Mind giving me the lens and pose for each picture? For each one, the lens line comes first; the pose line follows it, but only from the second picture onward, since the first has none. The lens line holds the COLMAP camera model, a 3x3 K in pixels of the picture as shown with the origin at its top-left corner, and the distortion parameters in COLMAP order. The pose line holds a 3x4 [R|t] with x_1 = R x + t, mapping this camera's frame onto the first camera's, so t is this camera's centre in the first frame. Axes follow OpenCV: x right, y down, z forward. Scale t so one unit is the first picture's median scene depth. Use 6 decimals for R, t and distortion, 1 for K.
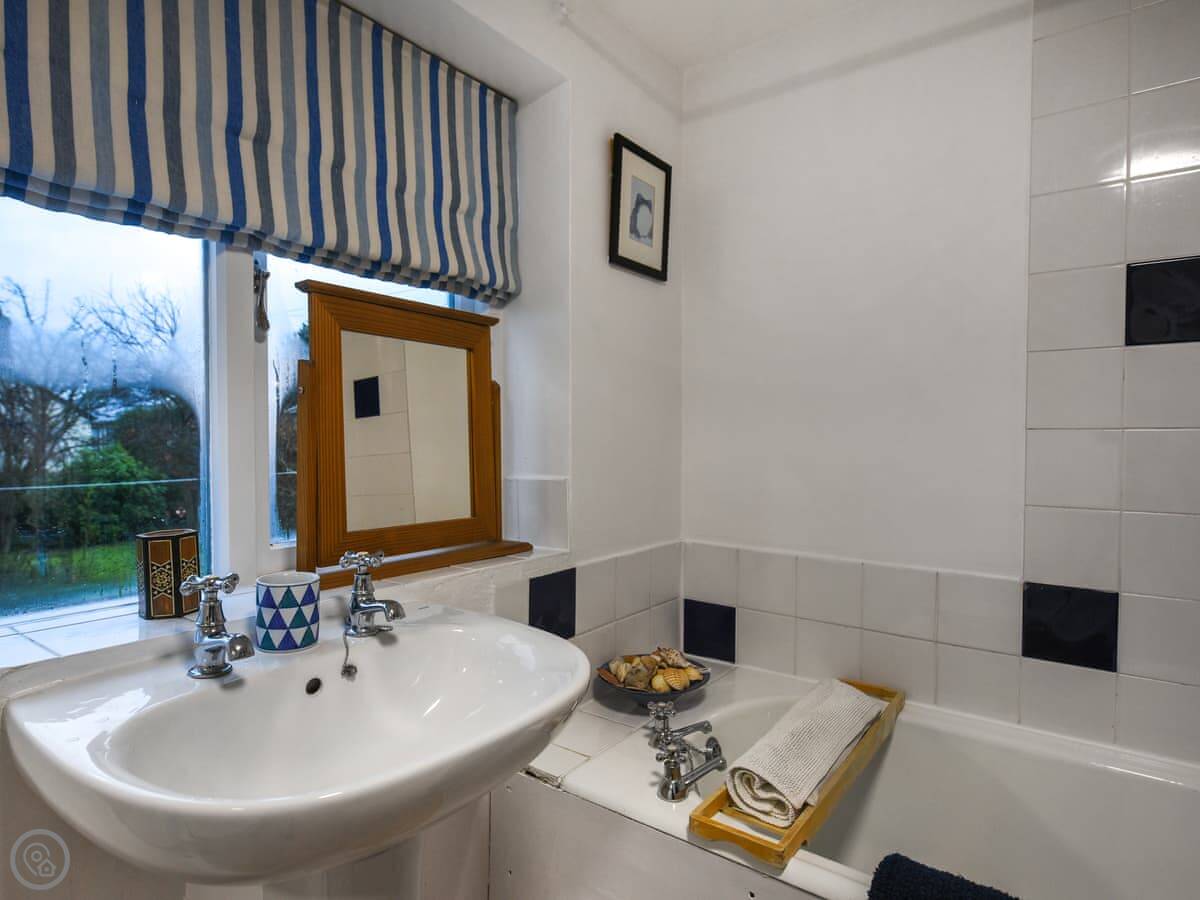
lens RADIAL K [[698.6, 0, 600.0], [0, 698.6, 450.0], [0, 0, 1]] dist [-0.003486, -0.001188]
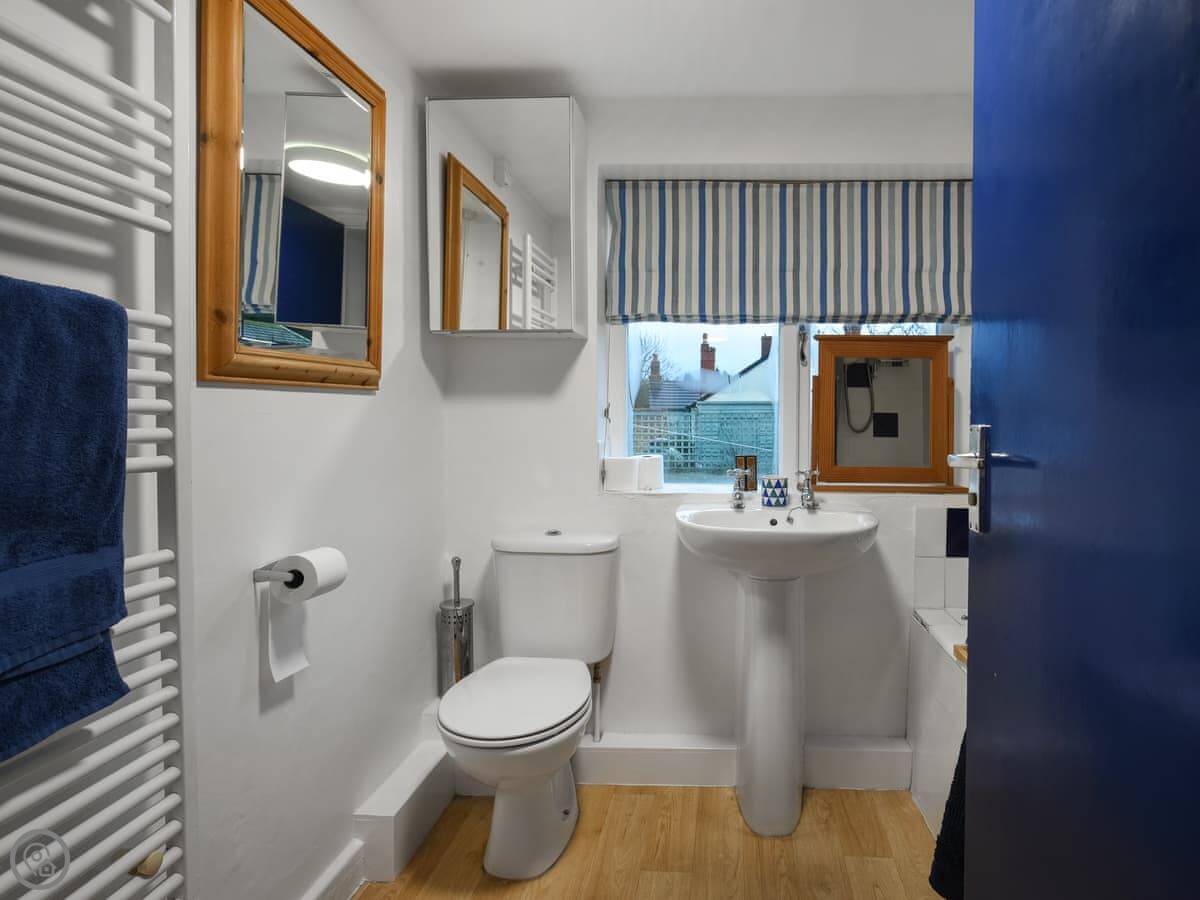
lens RADIAL K [[698.6, 0, 600.0], [0, 698.6, 450.0], [0, 0, 1]] dist [-0.003486, -0.001188]
pose [[0.458772, 0.047181, -0.887301, 1.052017], [-0.020793, 0.998886, 0.042364, 0.010264], [0.888311, -0.000986, 0.459242, -0.441525]]
